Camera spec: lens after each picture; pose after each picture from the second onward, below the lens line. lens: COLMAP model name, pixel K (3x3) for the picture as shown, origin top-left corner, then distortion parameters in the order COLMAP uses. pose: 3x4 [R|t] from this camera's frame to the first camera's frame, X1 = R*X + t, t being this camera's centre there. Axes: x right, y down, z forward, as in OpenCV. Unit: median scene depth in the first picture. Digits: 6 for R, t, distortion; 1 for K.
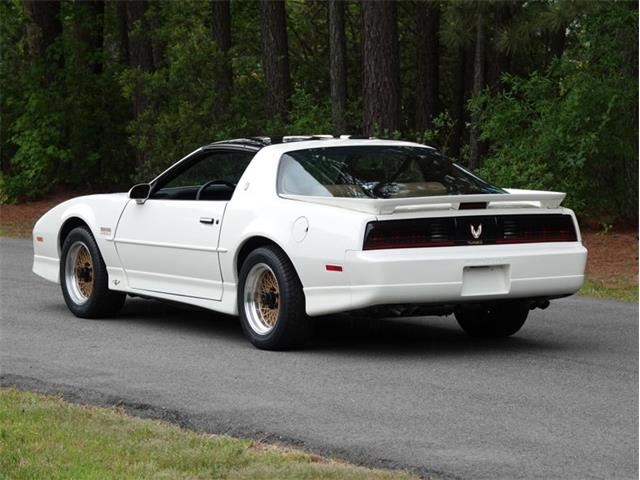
lens RADIAL K [[2407.8, 0, 320.0], [0, 2407.8, 240.0], [0, 0, 1]] dist [-0.169555, -3.343488]
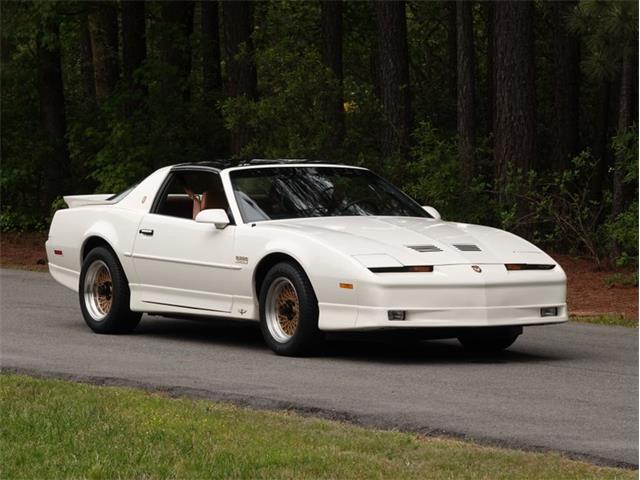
lens RADIAL K [[3221.2, 0, 320.0], [0, 3221.2, 240.0], [0, 0, 1]] dist [-0.244612, -3.129592]
pose [[0.999510, 0.013835, -0.028063, -0.012957], [-0.014575, 0.999547, -0.026327, 0.012991], [0.027686, 0.026723, 0.999259, -0.195505]]
